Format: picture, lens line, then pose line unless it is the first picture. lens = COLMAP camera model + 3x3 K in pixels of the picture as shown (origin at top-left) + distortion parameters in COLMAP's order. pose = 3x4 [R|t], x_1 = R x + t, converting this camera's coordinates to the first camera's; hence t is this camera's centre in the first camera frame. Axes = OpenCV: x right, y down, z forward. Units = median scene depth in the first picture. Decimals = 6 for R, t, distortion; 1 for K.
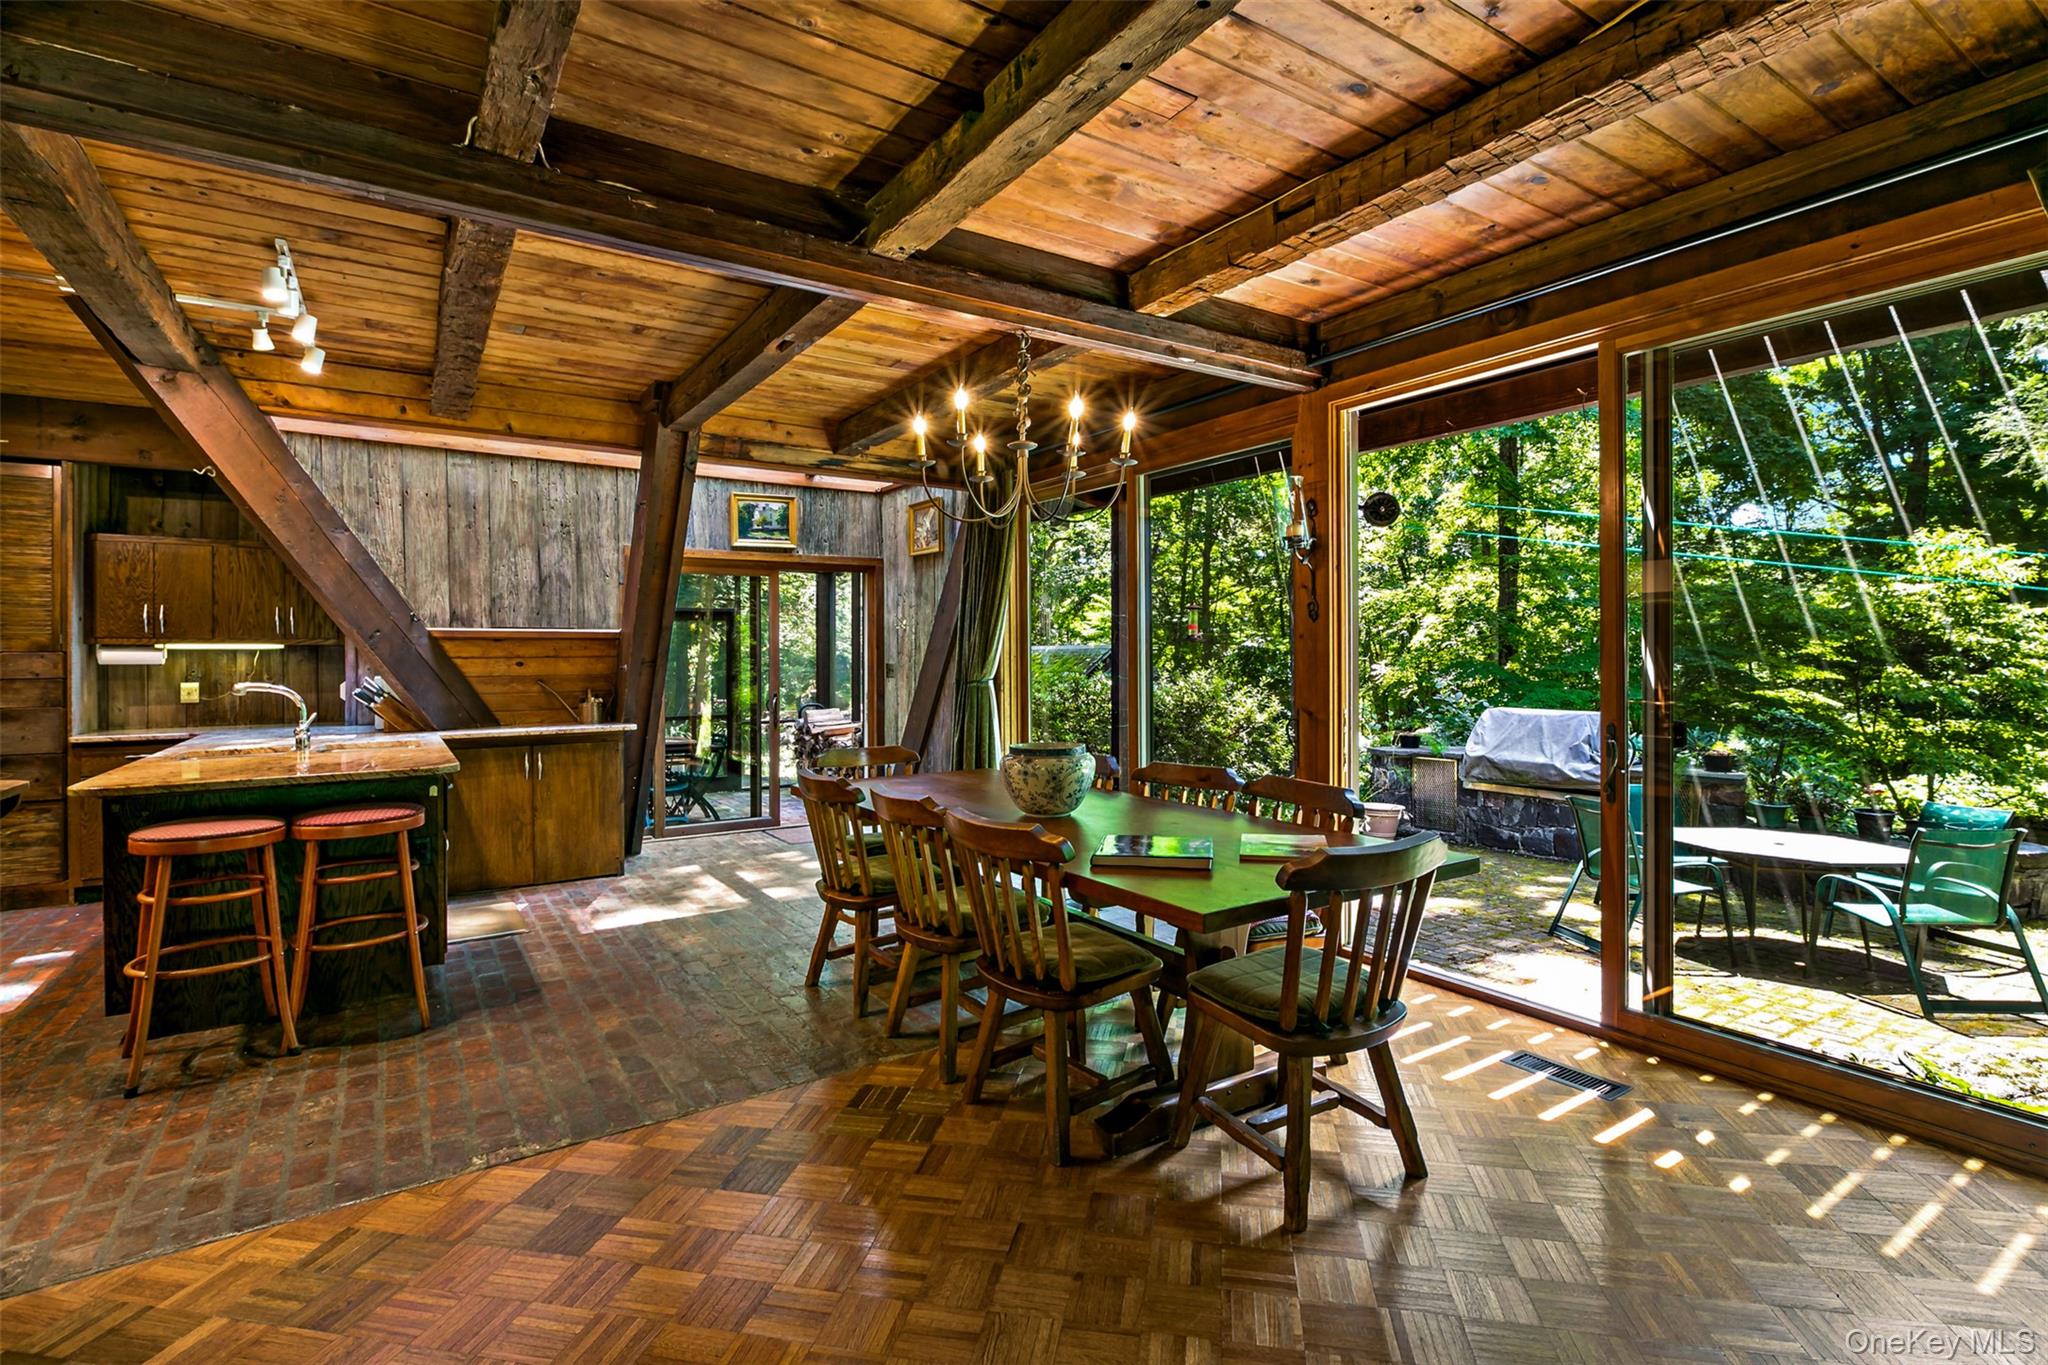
lens RADIAL K [[956.6, 0, 1023.9], [0, 956.6, 656.1], [0, 0, 1]] dist [-0.009797, 0.000142]
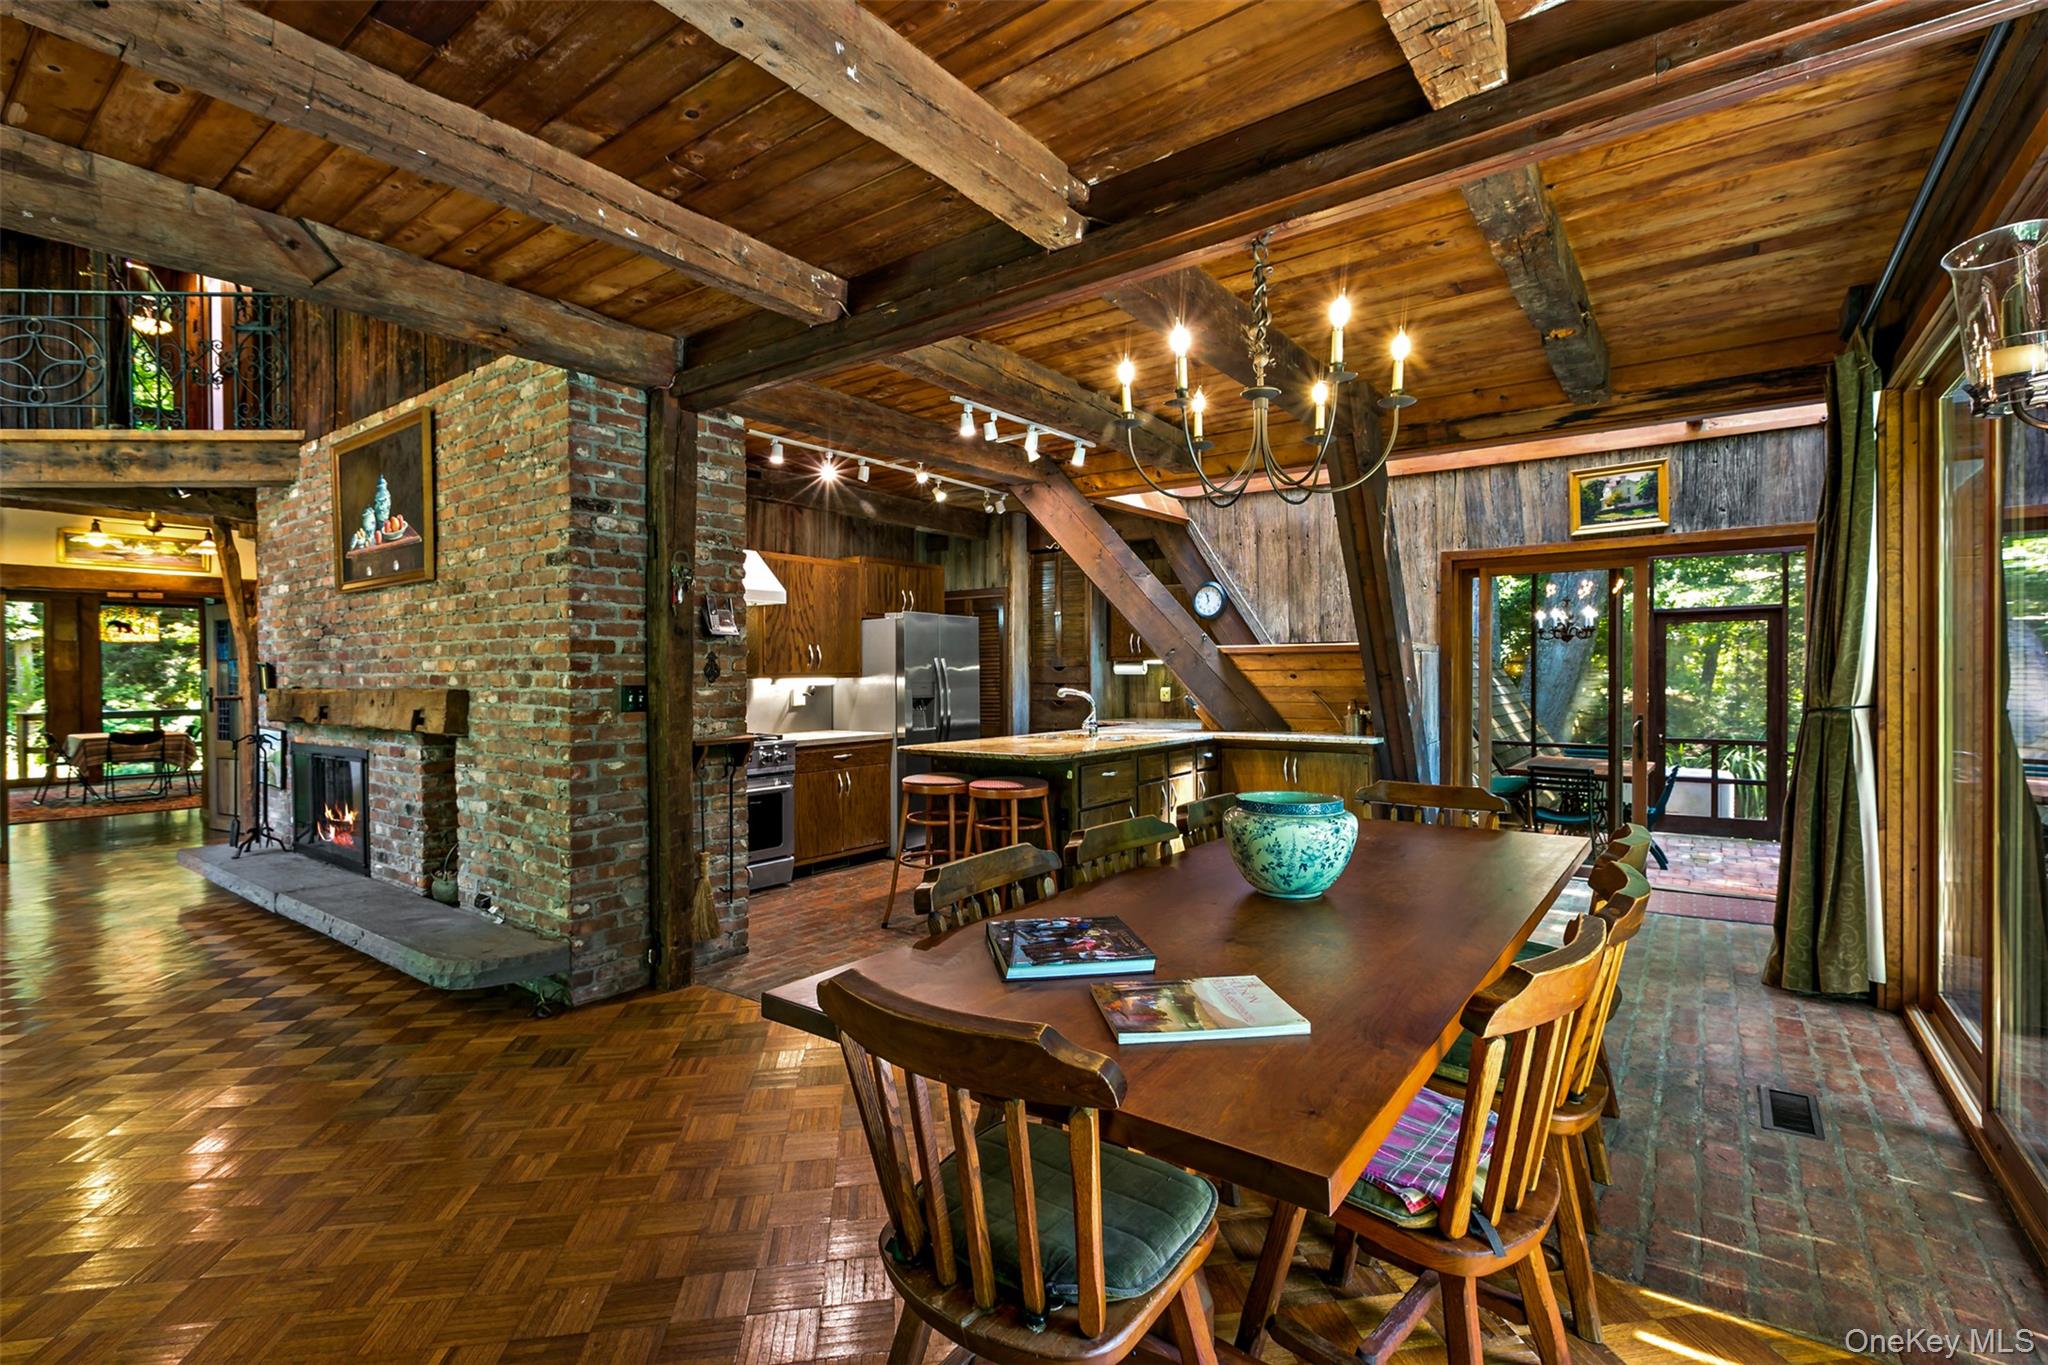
lens RADIAL K [[926.0, 0, 1021.3], [0, 926.0, 680.9], [0, 0, 1]] dist [-0.000595, 0.000749]
pose [[0.336075, 0.012999, -0.941746, 0.342162], [0.004485, 0.999871, 0.015402, -0.003957], [0.941825, -0.009400, 0.335973, 0.319563]]
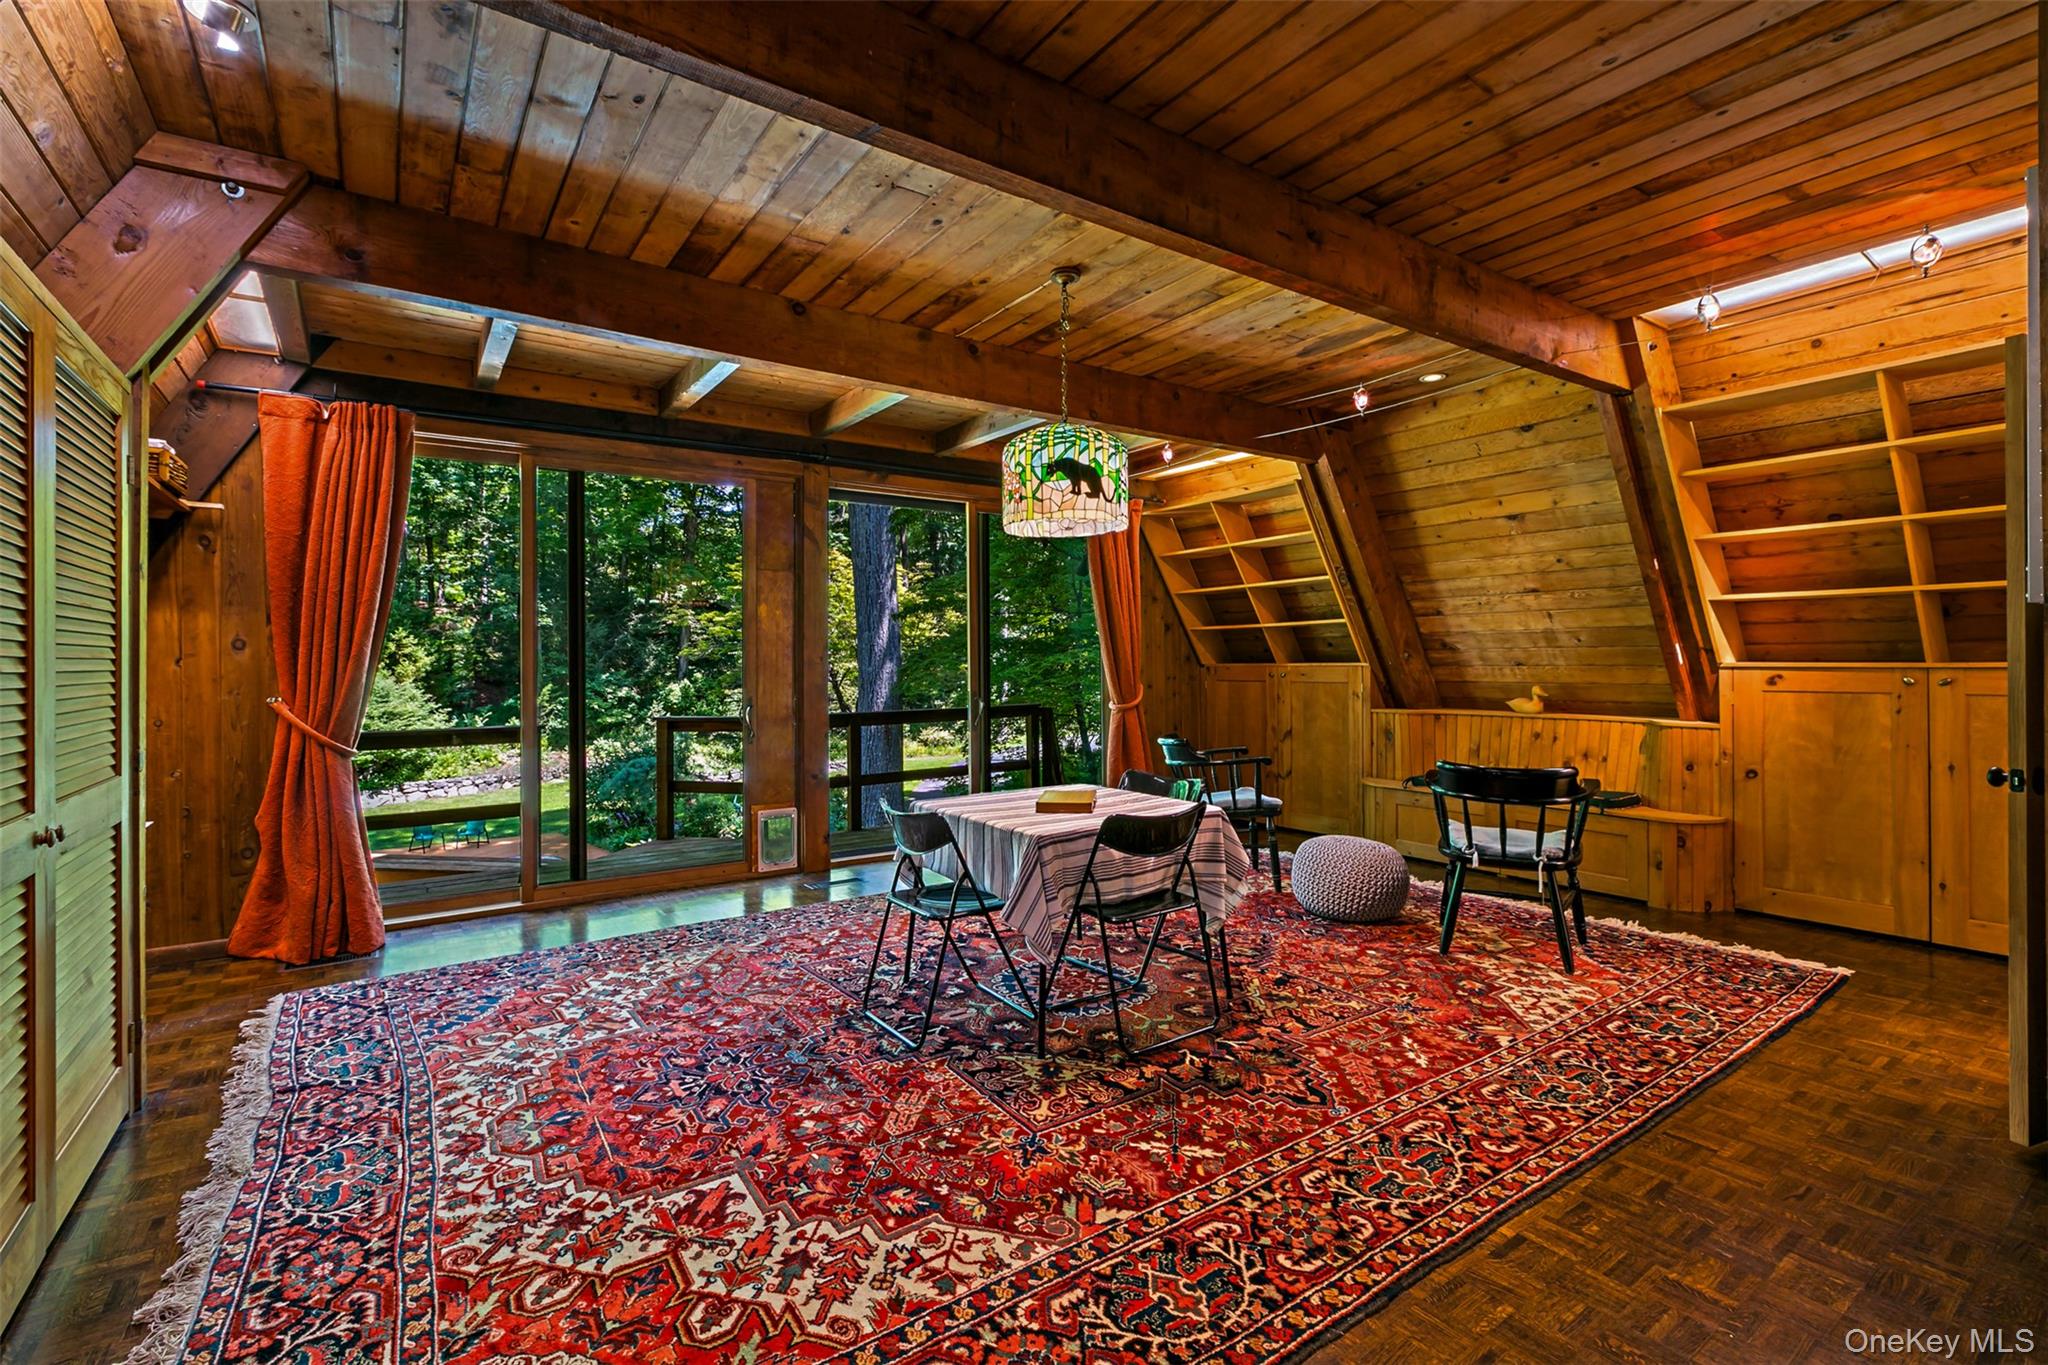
lens RADIAL K [[926.0, 0, 1025.1], [0, 926.0, 671.9], [0, 0, 1]] dist [-0.000595, 0.000749]
pose [[0.023216, 0.011307, -0.999667, -1.272485], [0.000634, 0.999936, 0.011325, 0.025199], [0.999730, -0.000897, 0.023208, -0.715987]]
